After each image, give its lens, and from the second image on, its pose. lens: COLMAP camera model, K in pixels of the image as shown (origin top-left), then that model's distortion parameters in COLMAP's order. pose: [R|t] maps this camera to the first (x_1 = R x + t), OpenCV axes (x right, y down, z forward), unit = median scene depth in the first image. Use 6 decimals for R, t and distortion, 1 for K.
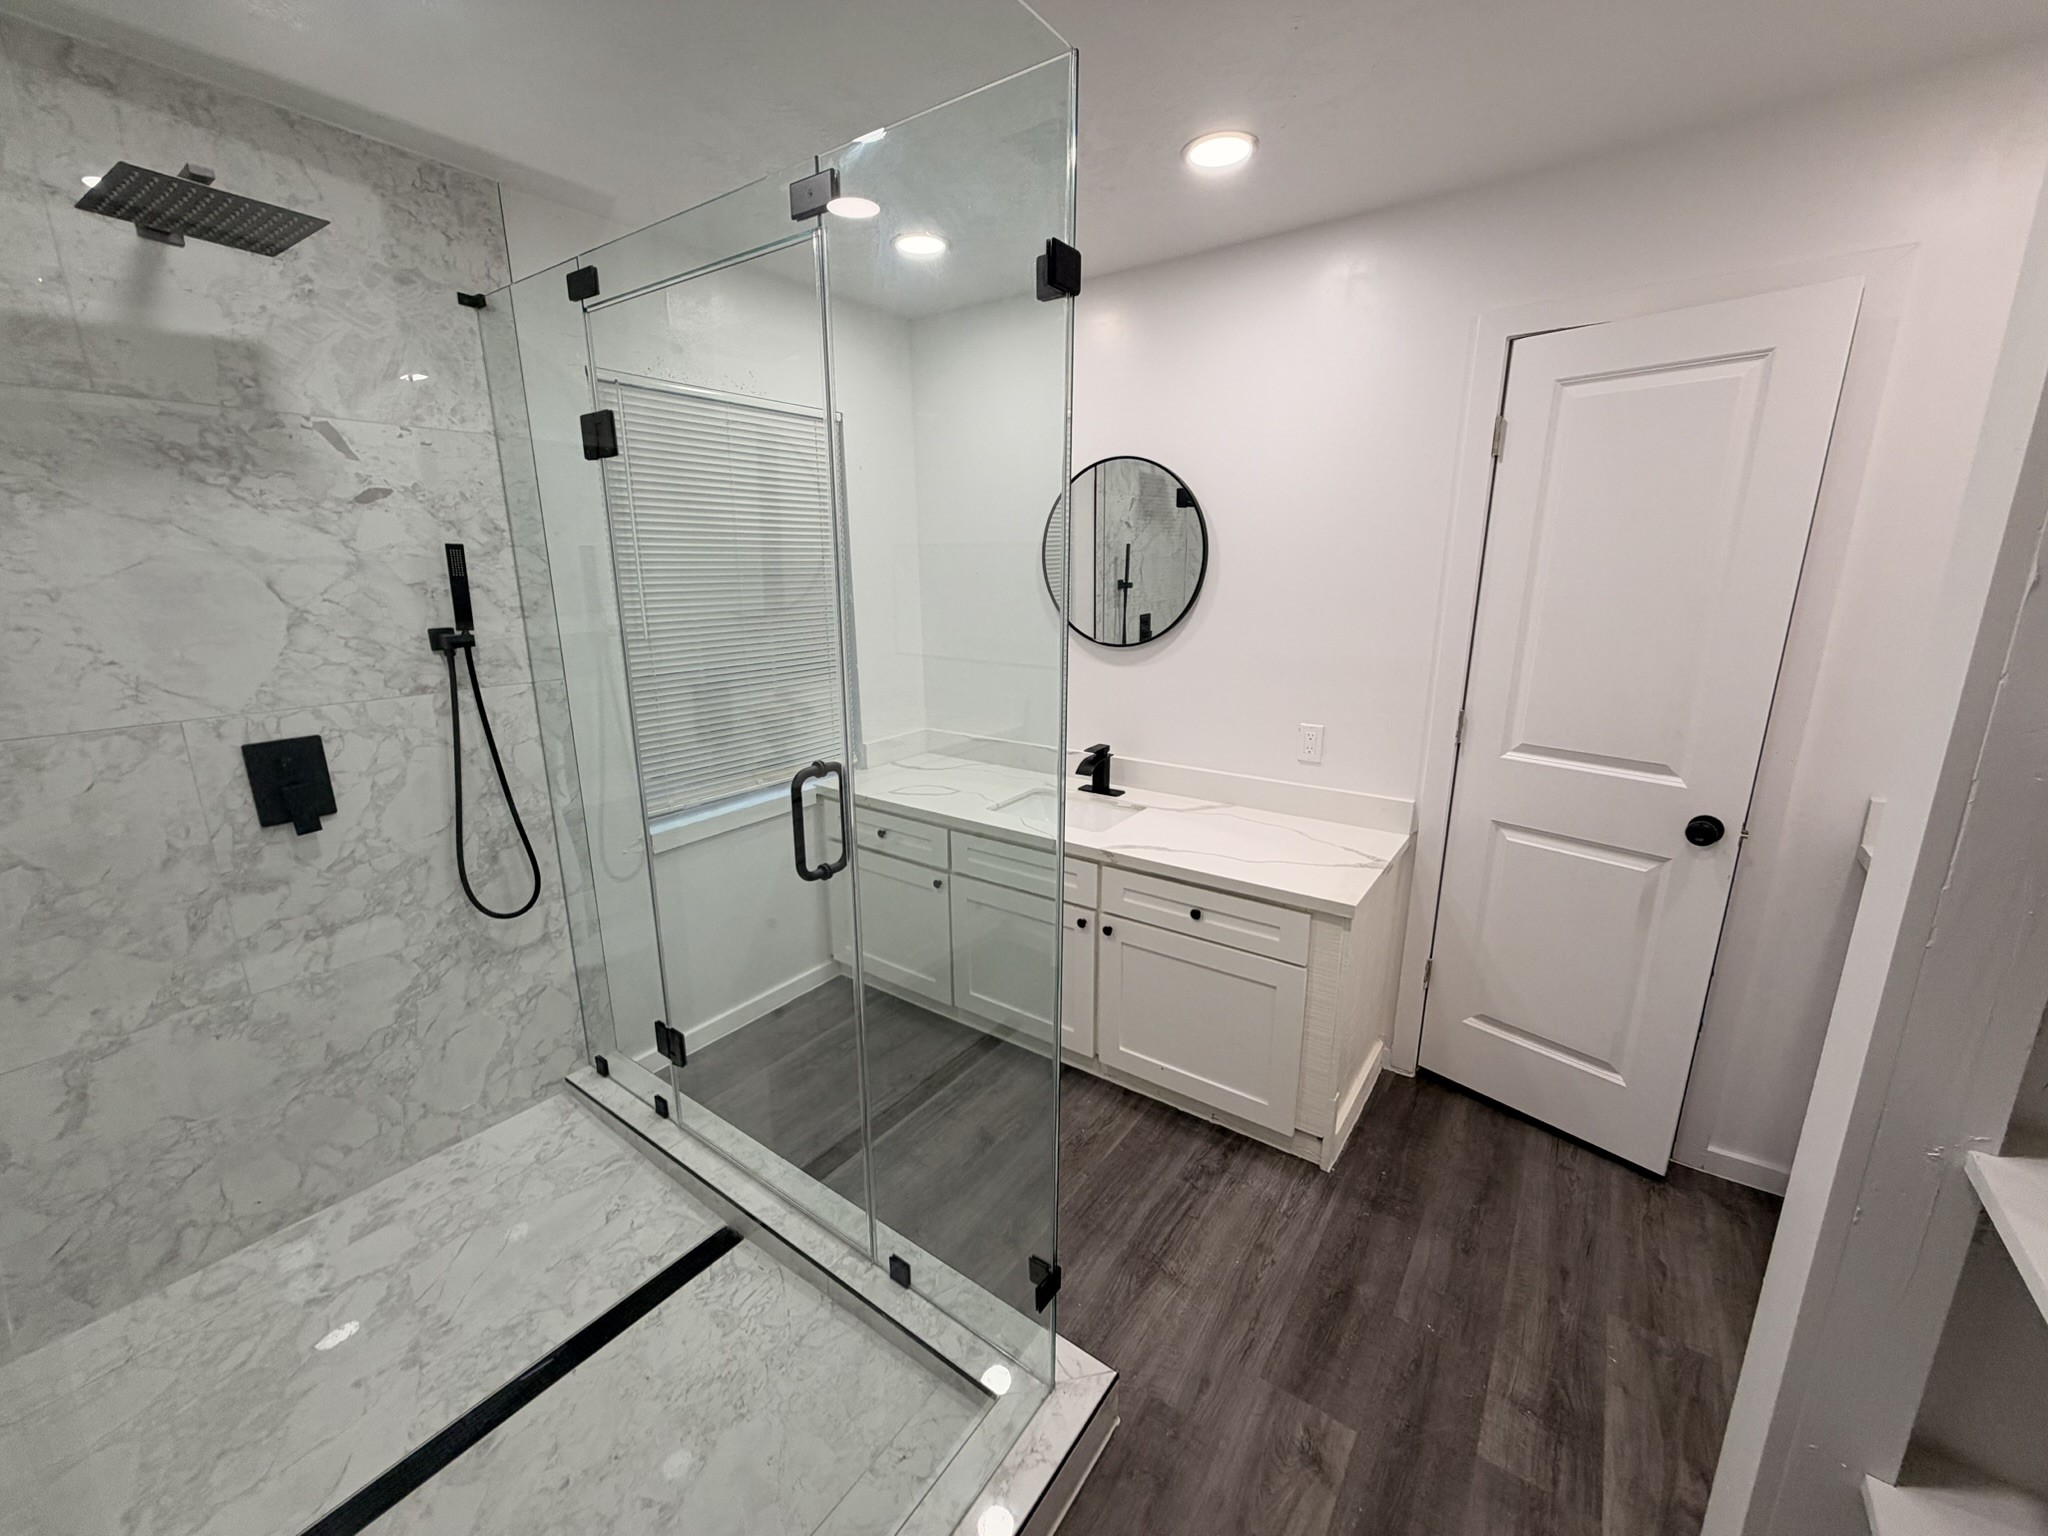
lens RADIAL K [[819.9, 0, 1019.8], [0, 819.9, 767.7], [0, 0, 1]] dist [0.000523, -0.002124]
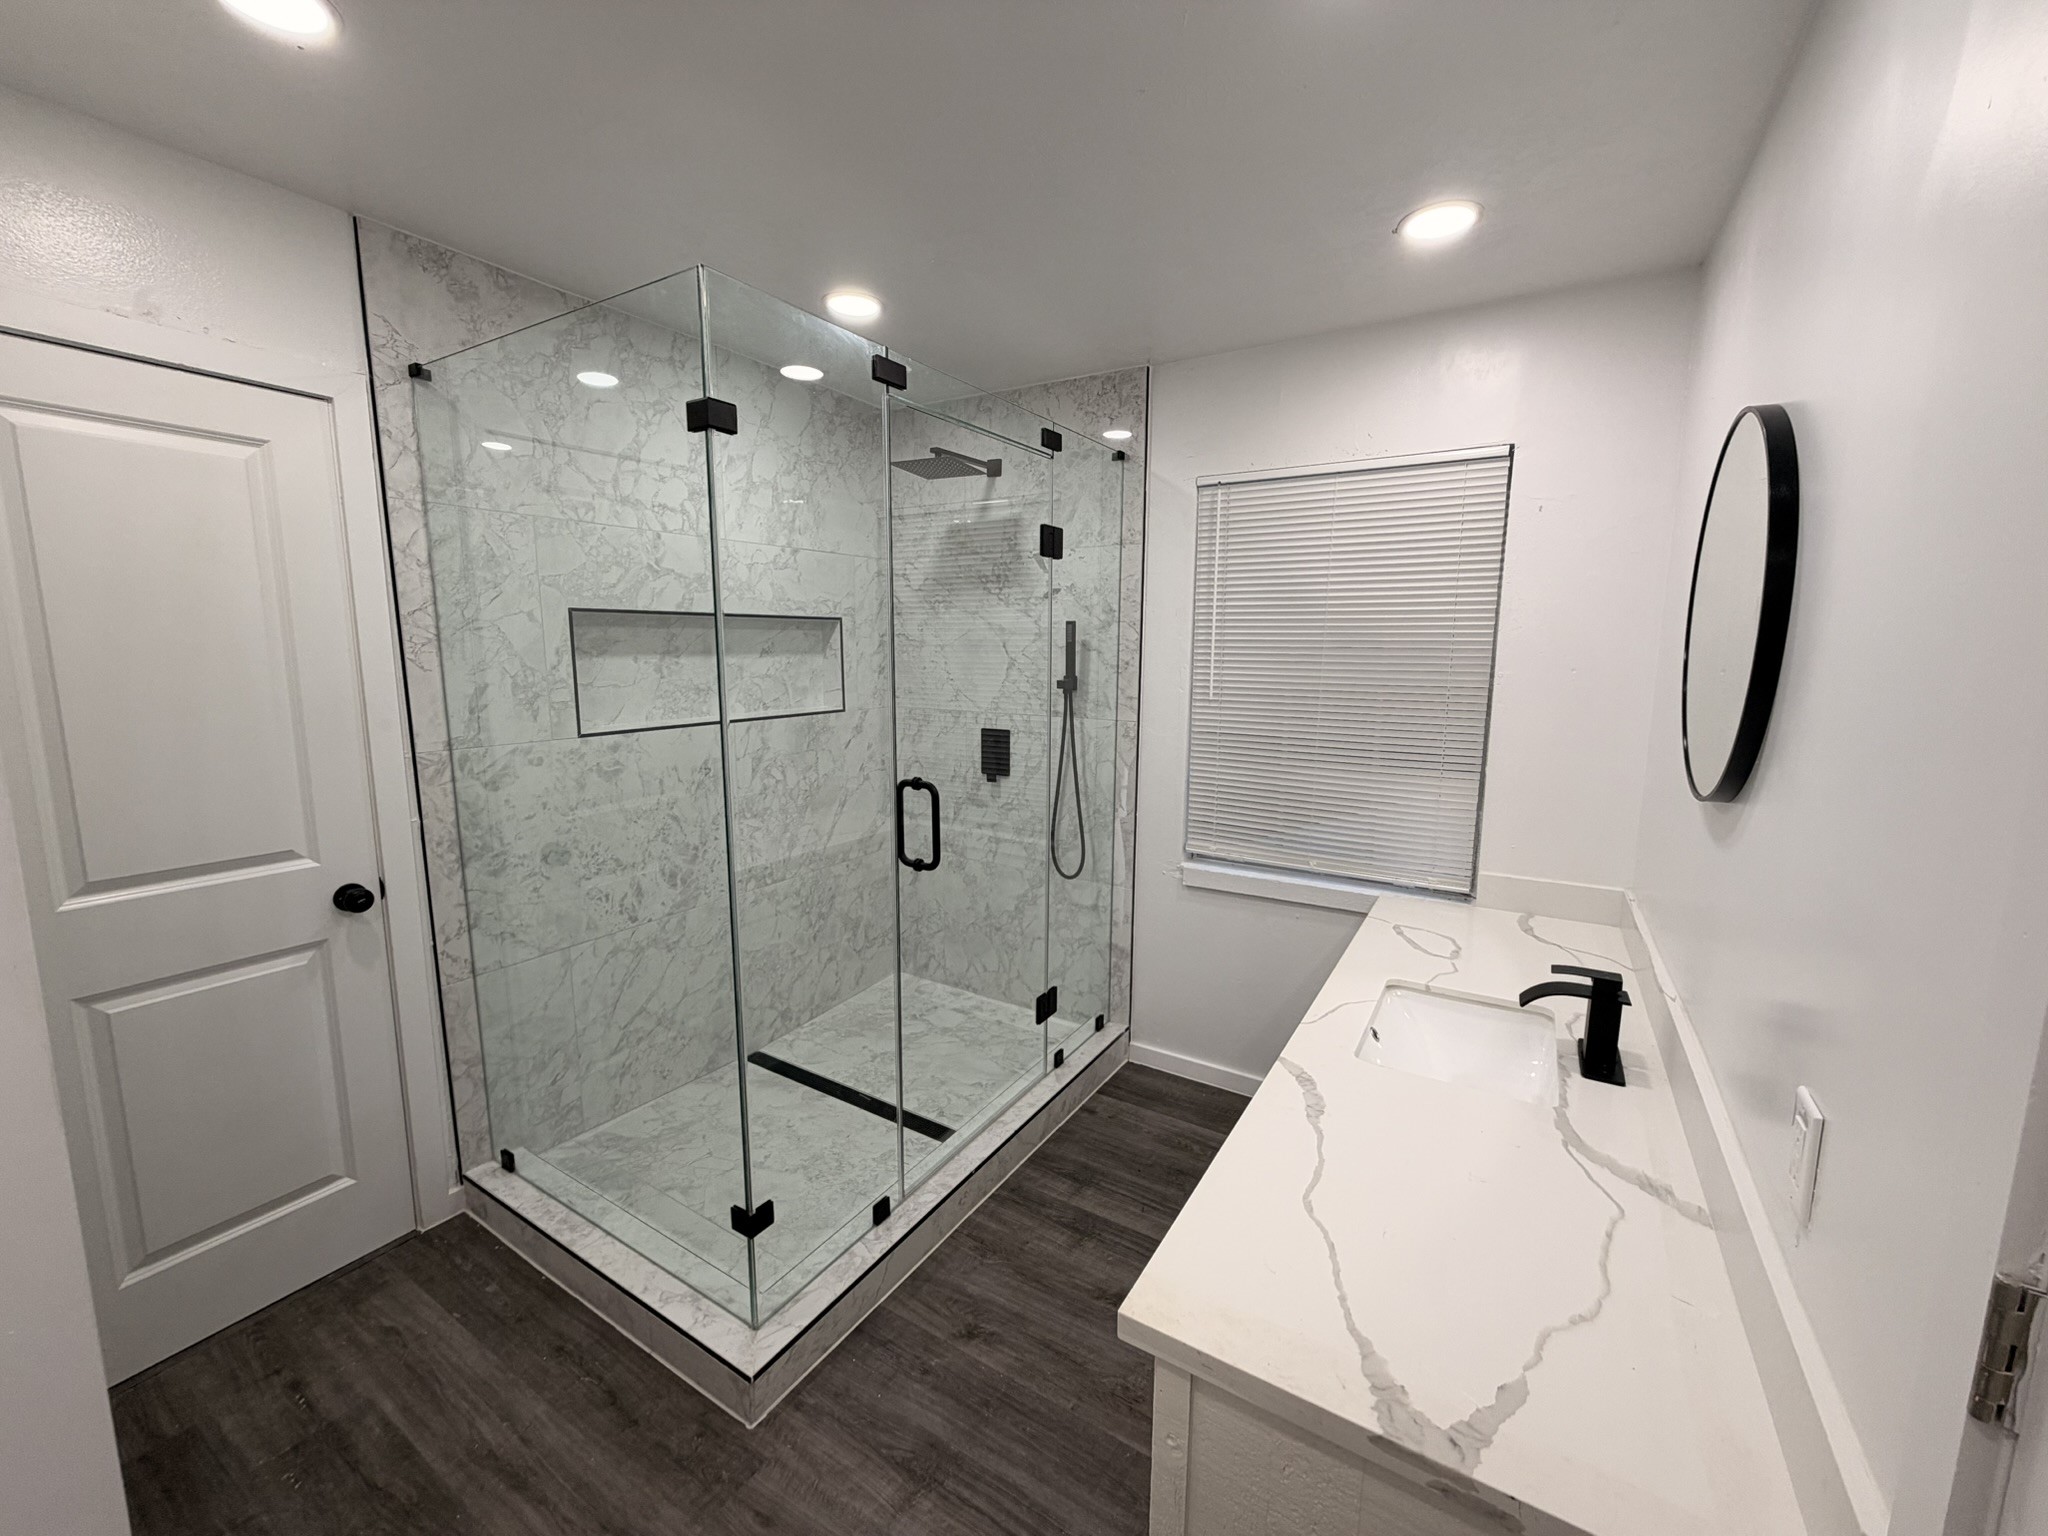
lens RADIAL K [[819.9, 0, 1019.8], [0, 819.9, 767.7], [0, 0, 1]] dist [0.000523, -0.002124]
pose [[0.058728, 0.150643, -0.986842, 0.903289], [-0.250864, 0.959053, 0.131472, -0.202250], [0.966239, 0.239842, 0.094114, 0.892165]]
